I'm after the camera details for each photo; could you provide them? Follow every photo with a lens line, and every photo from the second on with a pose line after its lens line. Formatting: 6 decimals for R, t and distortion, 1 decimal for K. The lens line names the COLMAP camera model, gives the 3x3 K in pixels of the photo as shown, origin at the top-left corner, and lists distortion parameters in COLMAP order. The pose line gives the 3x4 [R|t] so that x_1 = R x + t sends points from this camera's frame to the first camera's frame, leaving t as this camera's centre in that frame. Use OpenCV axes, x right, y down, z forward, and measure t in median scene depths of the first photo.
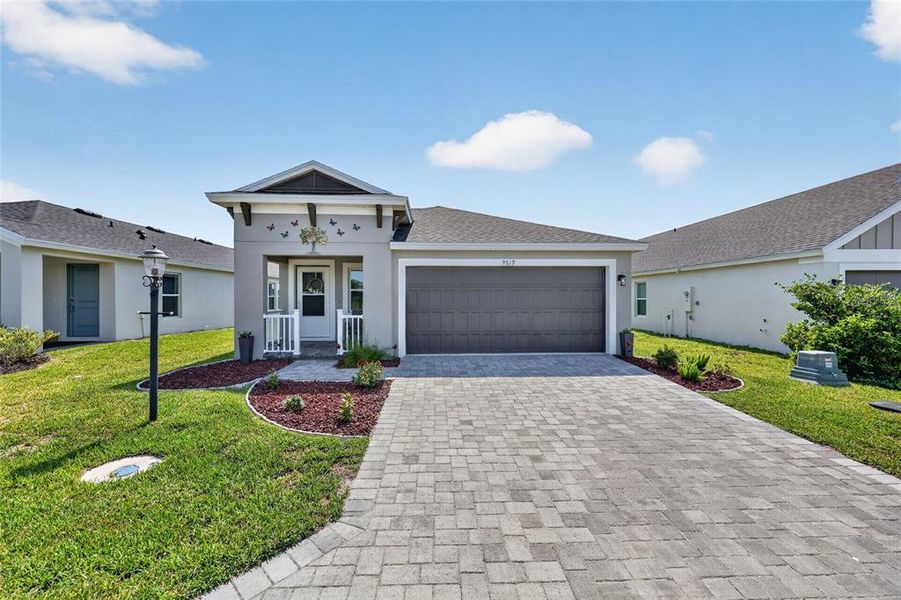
lens RADIAL K [[365.3, 0, 448.3], [0, 365.3, 296.7], [0, 0, 1]] dist [0.000570, 0.000085]
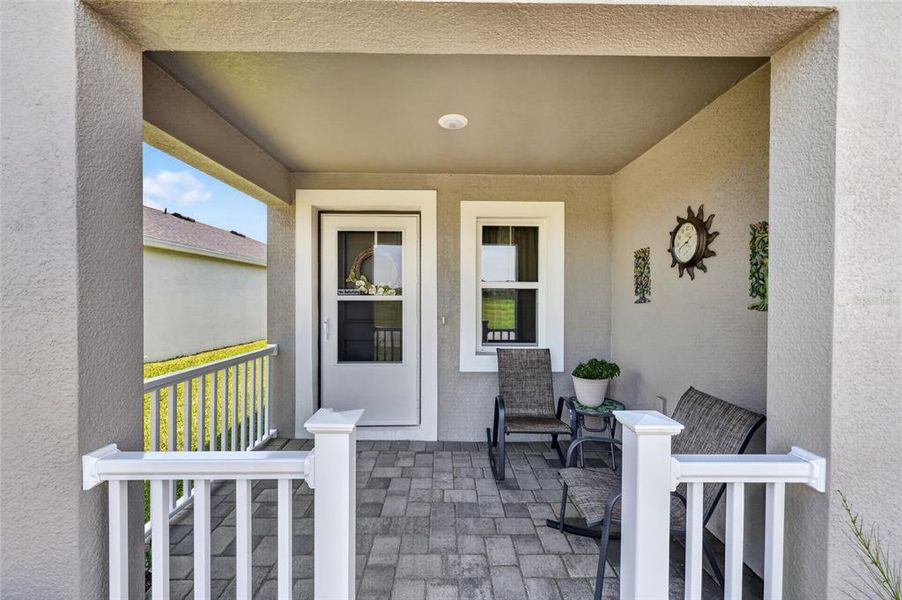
lens RADIAL K [[365.7, 0, 448.8], [0, 365.7, 296.7], [0, 0, 1]] dist [0.000570, 0.000085]
pose [[0.999242, 0.003017, -0.038810, -0.377659], [-0.002979, 0.999995, 0.001032, -0.010642], [0.038813, -0.000915, 0.999246, 0.890331]]
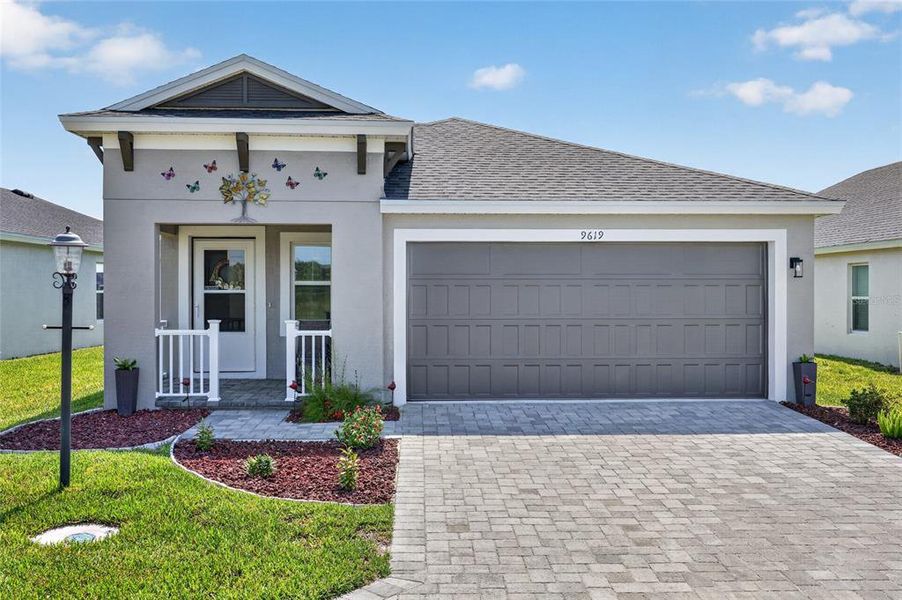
lens RADIAL K [[845.7, 0, 449.8], [0, 845.7, 297.2], [0, 0, 1]] dist [0.005938, 0.002012]
pose [[0.999998, -0.000545, -0.001939, -0.051680], [0.000566, 0.999939, 0.011028, -0.015093], [0.001932, -0.011029, 0.999937, -0.305219]]
